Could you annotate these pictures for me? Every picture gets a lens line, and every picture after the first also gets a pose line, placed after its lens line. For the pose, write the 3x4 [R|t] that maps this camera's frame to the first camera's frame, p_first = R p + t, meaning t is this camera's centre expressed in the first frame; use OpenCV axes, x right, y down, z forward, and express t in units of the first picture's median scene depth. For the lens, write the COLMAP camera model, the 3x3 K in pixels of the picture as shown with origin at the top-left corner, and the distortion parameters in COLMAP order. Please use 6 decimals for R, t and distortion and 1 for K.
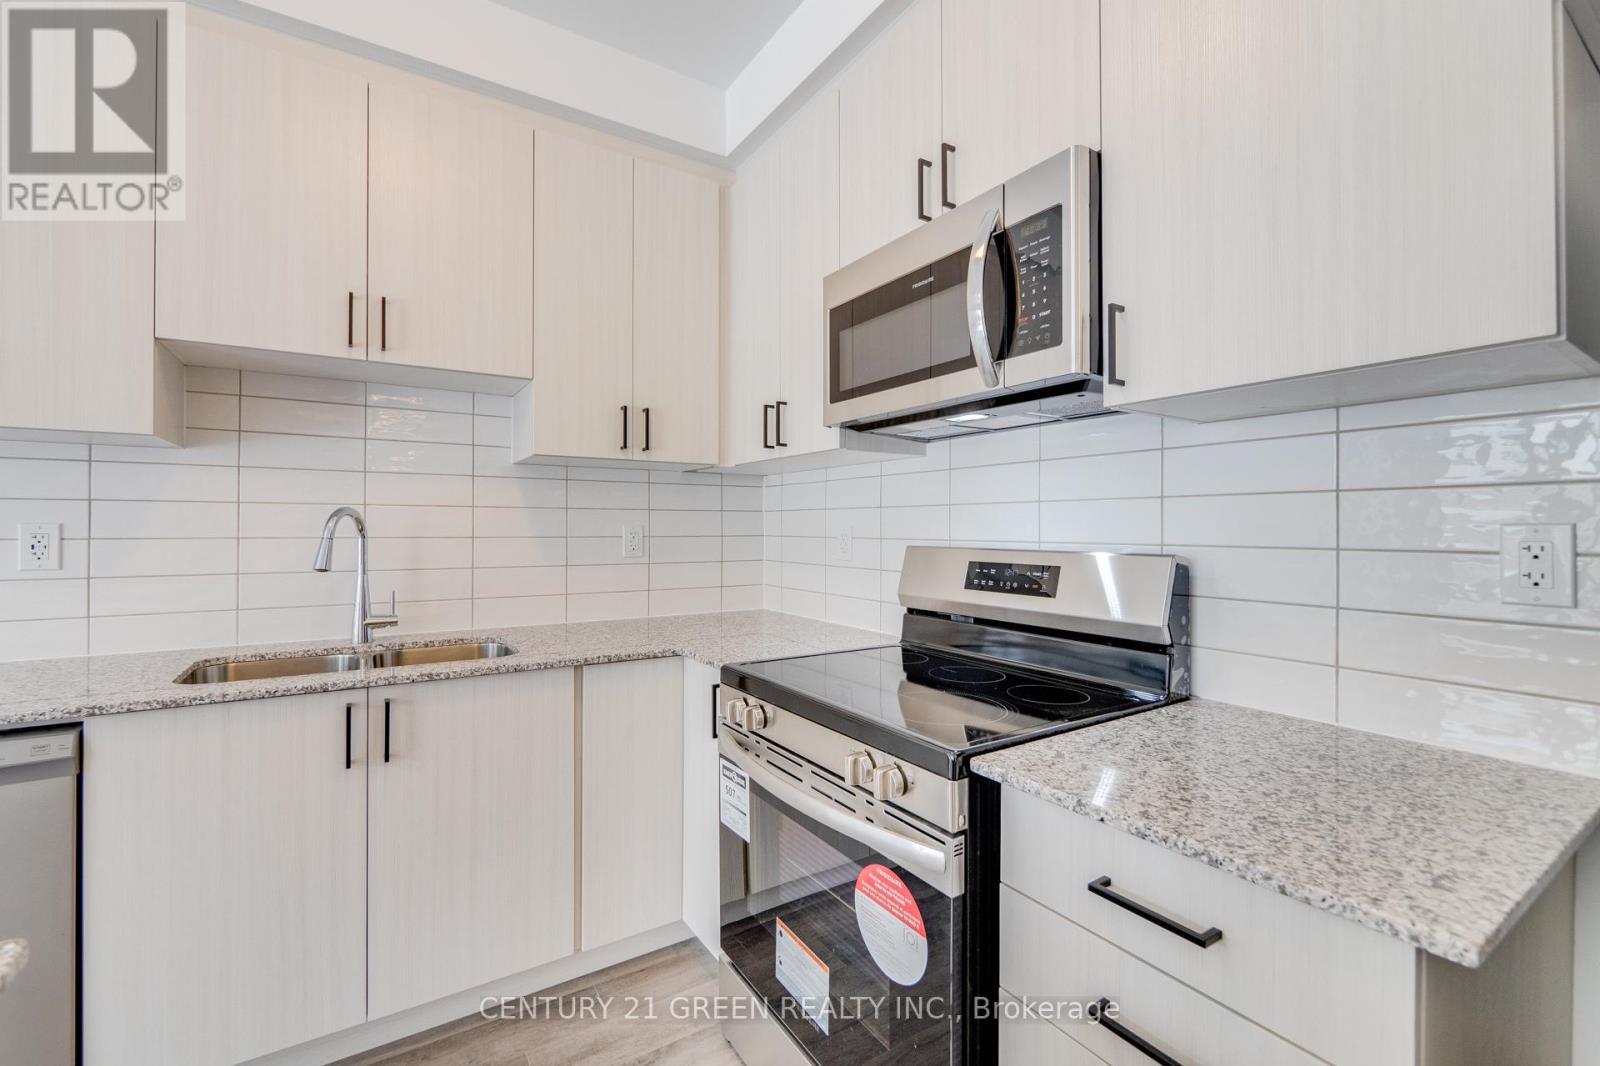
lens RADIAL K [[685.9, 0, 756.2], [0, 685.9, 523.4], [0, 0, 1]] dist [-0.002154, -0.000195]
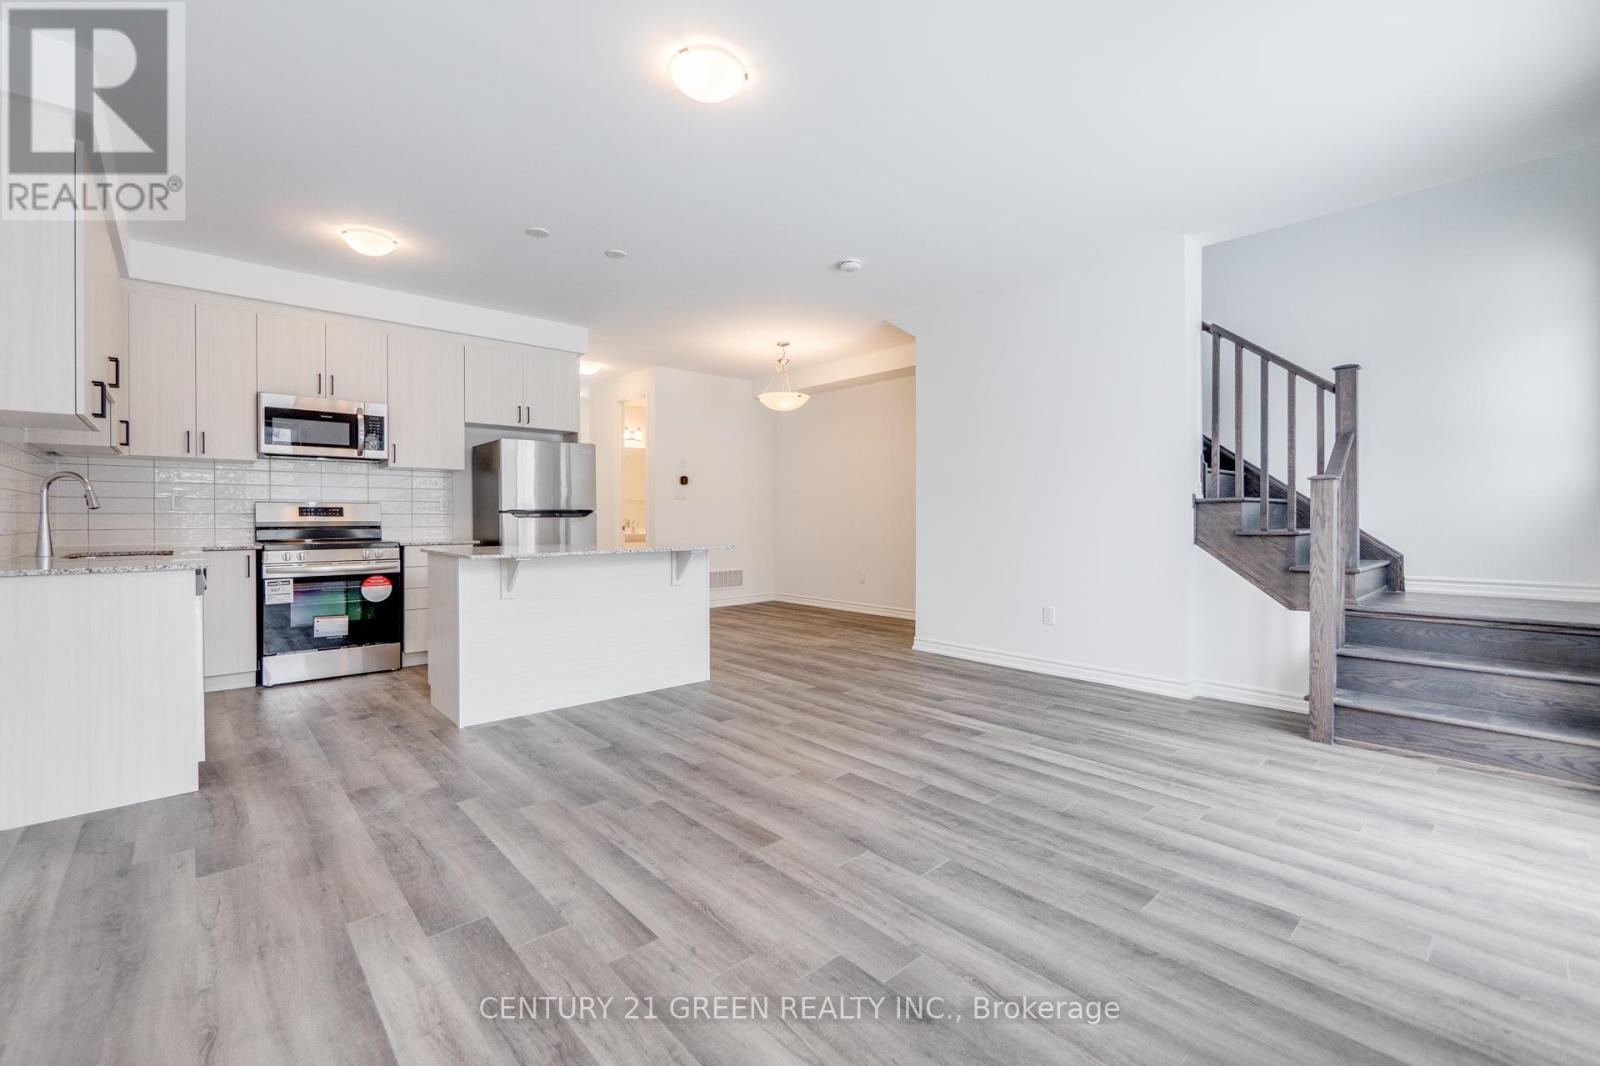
lens RADIAL K [[697.0, 0, 802.2], [0, 697.0, 523.1], [0, 0, 1]] dist [-0.000083, -0.000035]
pose [[-0.204088, -0.009021, 0.978911, -2.944596], [-0.003058, 0.999959, 0.008578, 0.093786], [-0.978948, -0.001243, -0.204107, -0.433588]]
